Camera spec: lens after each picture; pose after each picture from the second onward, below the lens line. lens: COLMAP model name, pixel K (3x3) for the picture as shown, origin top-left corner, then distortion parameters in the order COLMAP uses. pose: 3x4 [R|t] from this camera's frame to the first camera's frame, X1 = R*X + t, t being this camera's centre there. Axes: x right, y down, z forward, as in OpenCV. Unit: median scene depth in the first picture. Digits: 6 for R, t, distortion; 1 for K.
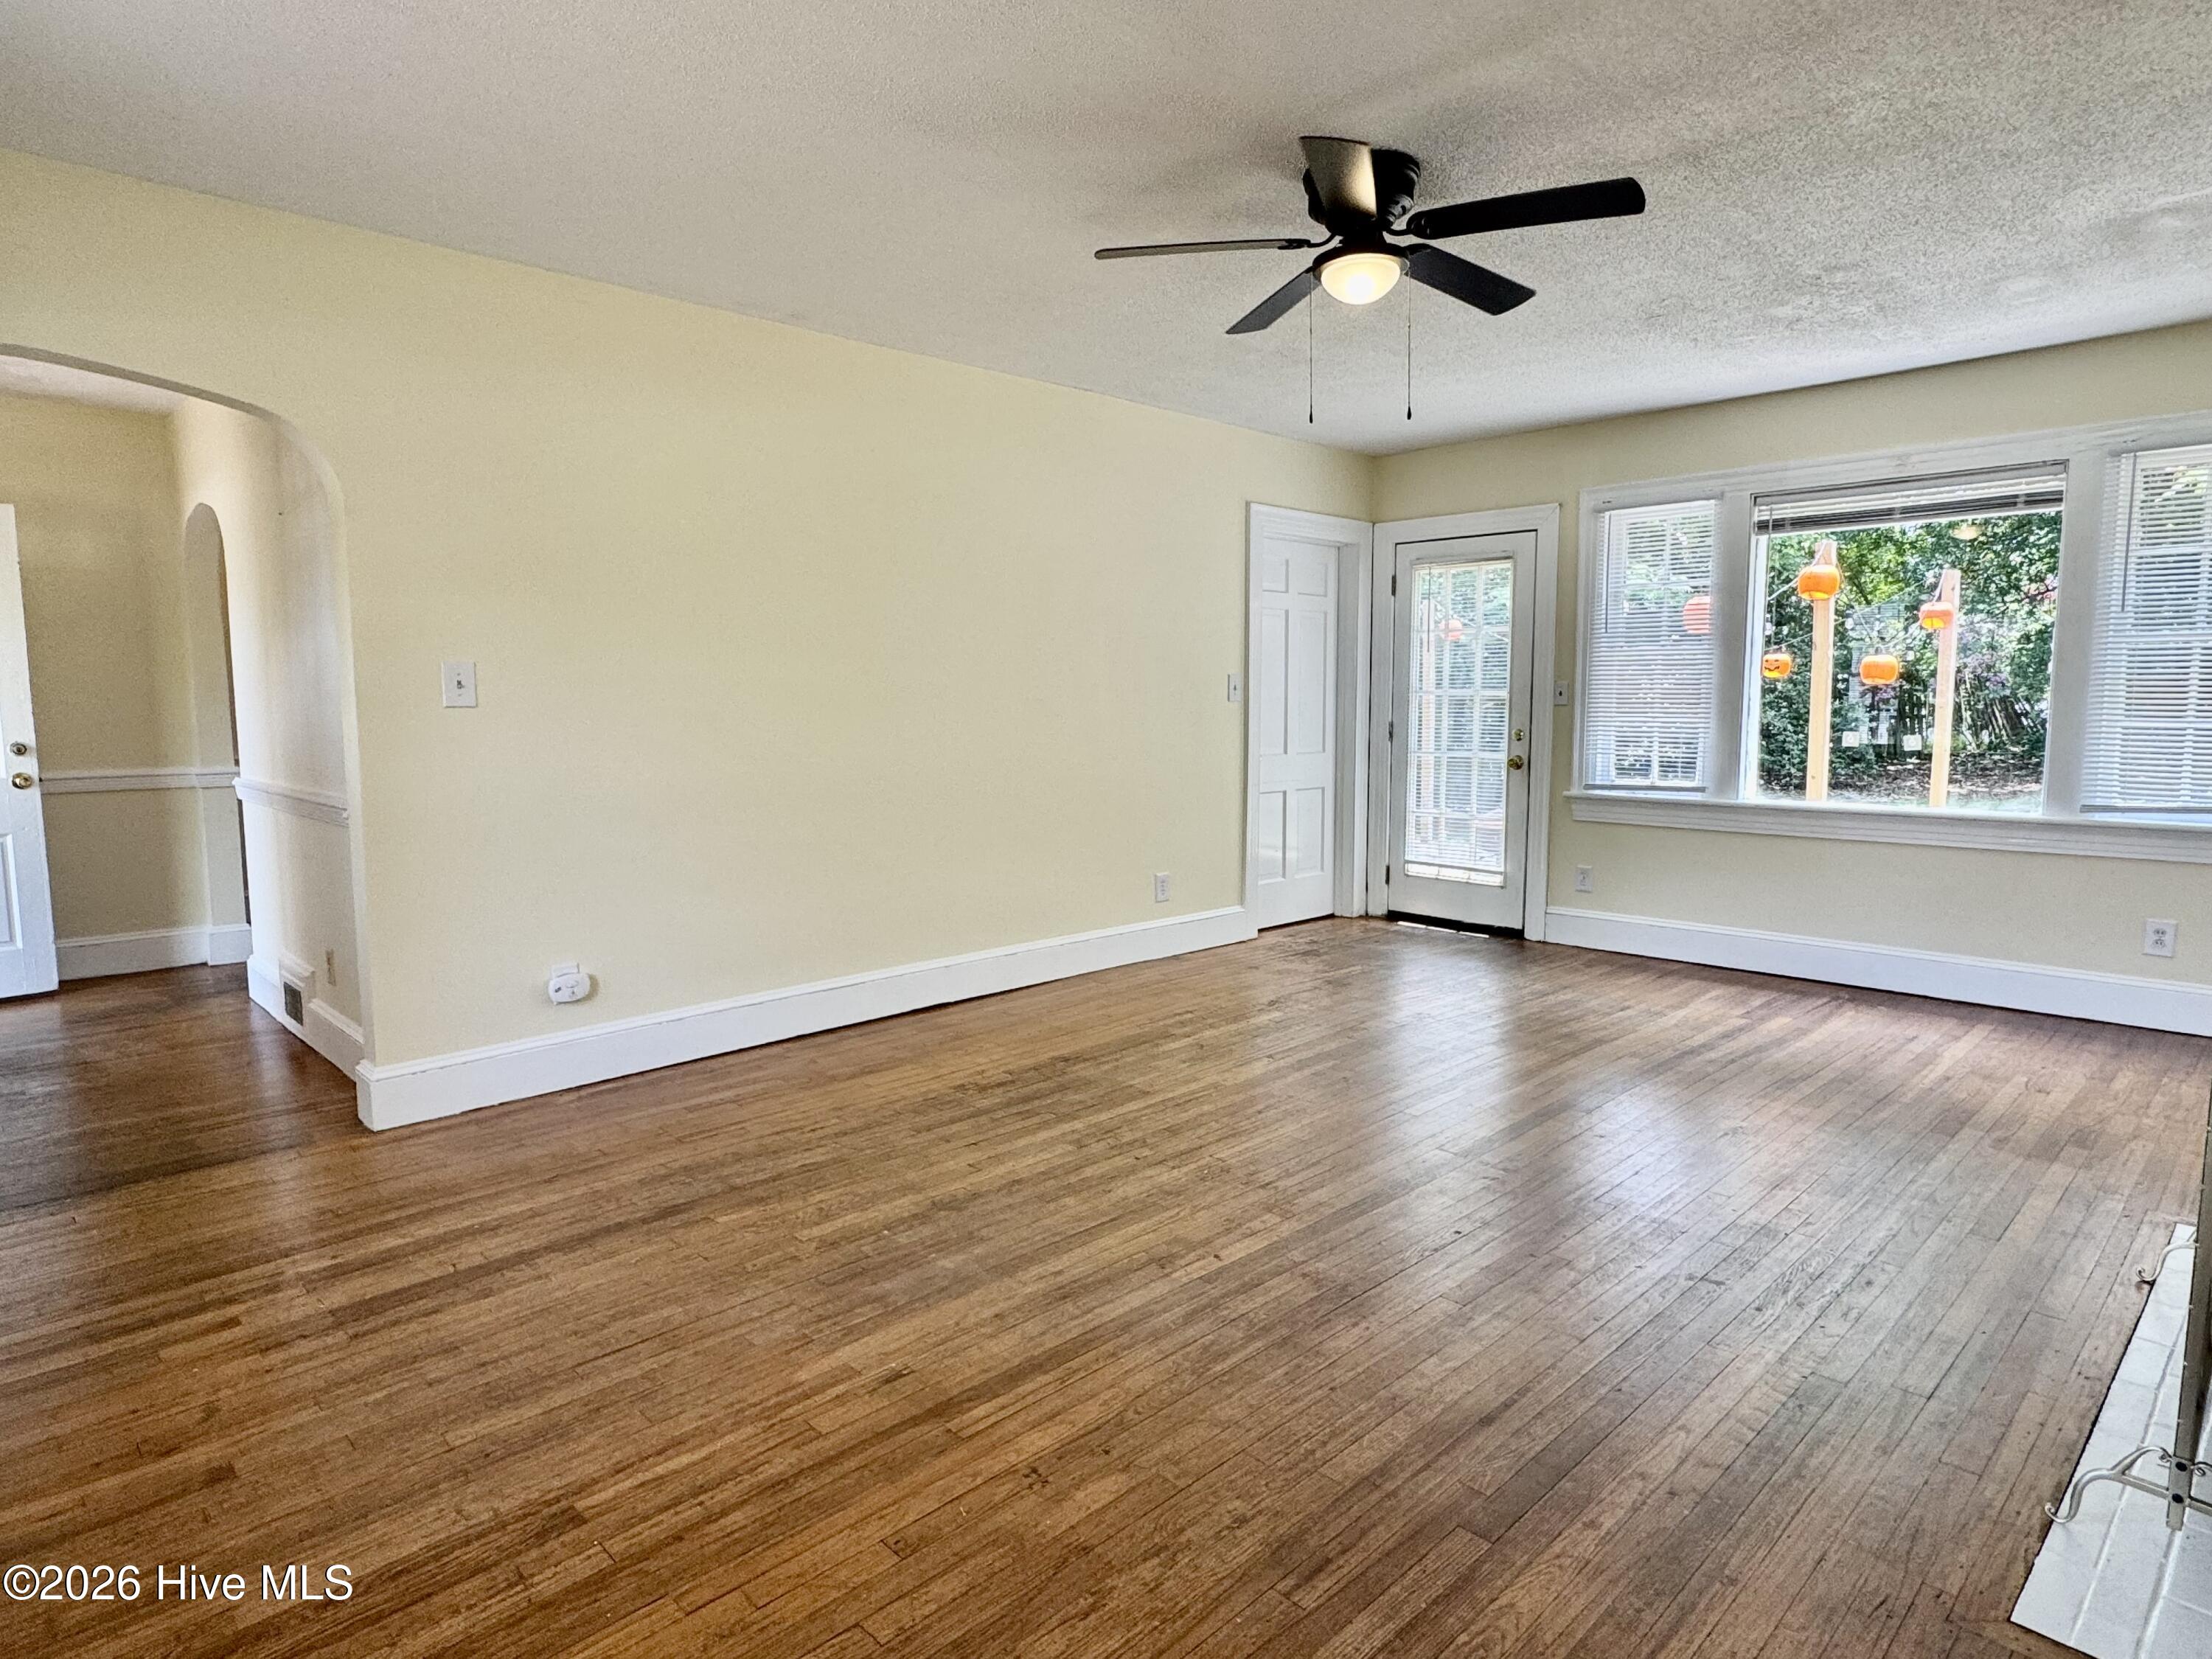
lens RADIAL K [[1262.7, 0, 1091.7], [0, 1262.7, 812.1], [0, 0, 1]] dist [-0.005108, -0.001290]
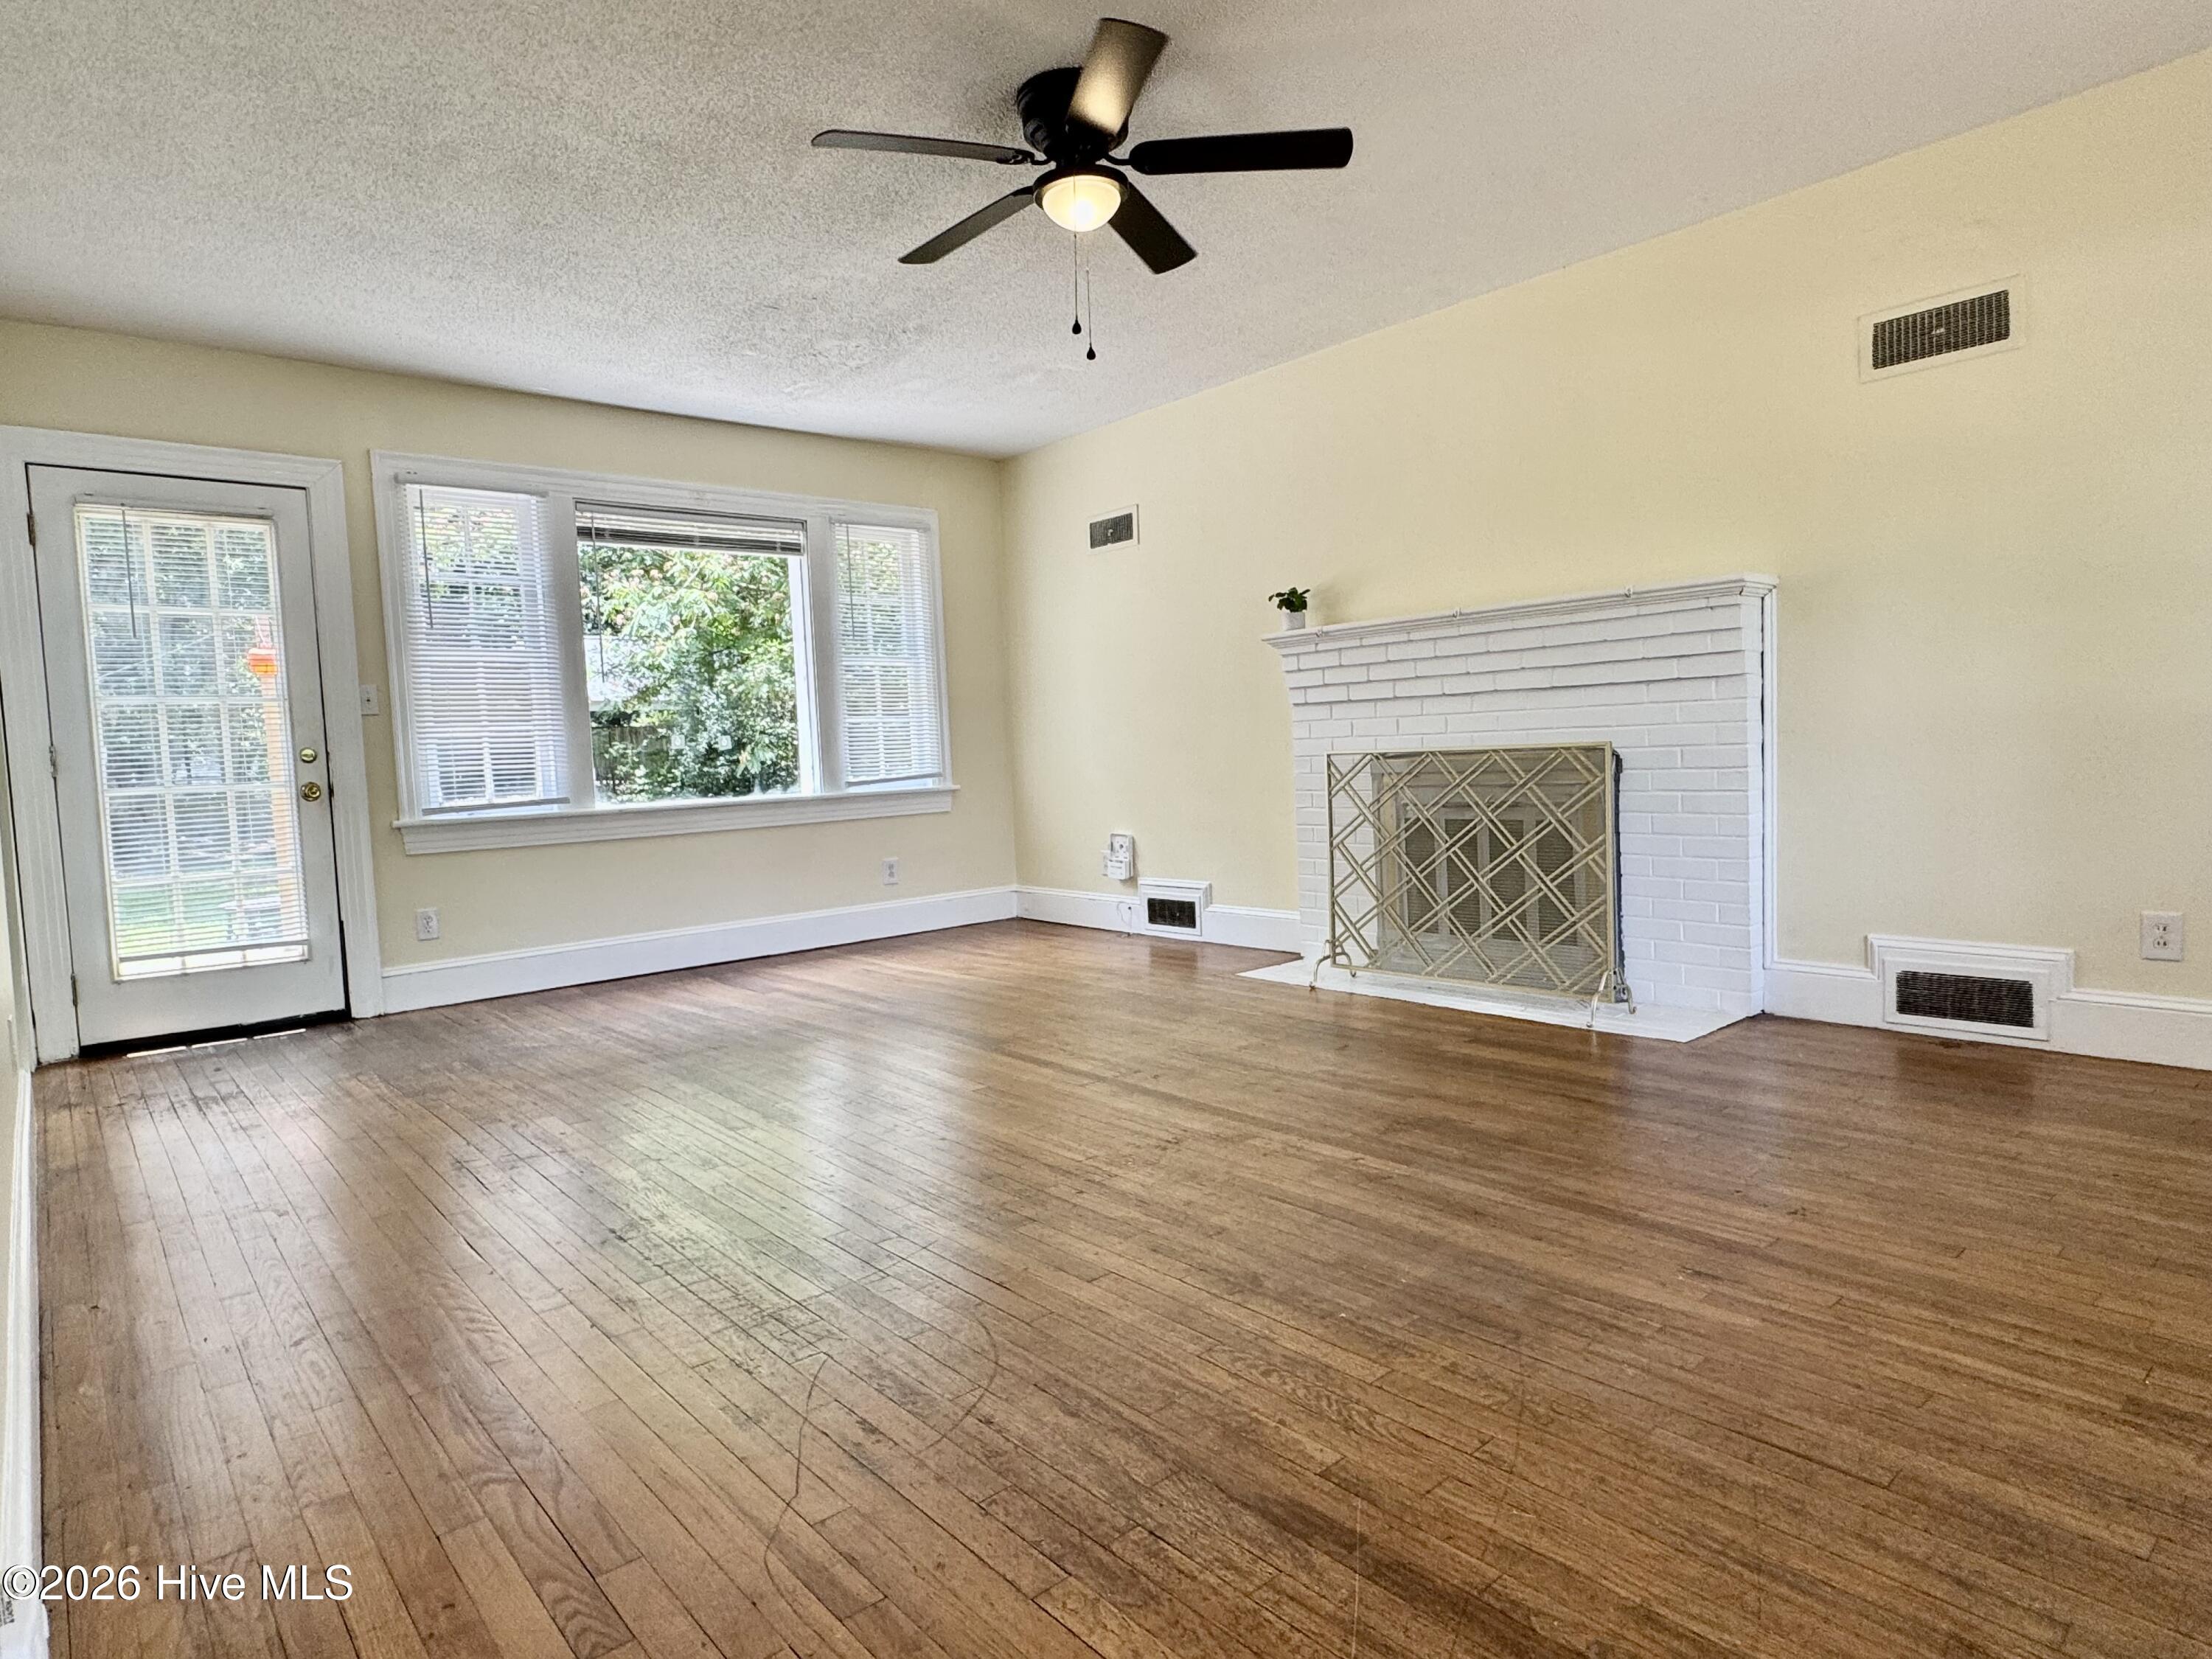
lens RADIAL K [[1262.7, 0, 1099.9], [0, 1262.7, 823.5], [0, 0, 1]] dist [-0.005108, -0.001290]
pose [[0.042939, -0.057408, 0.997427, -0.741923], [0.134222, 0.989629, 0.051181, 0.008440], [-0.990021, 0.131679, 0.050199, 0.926850]]
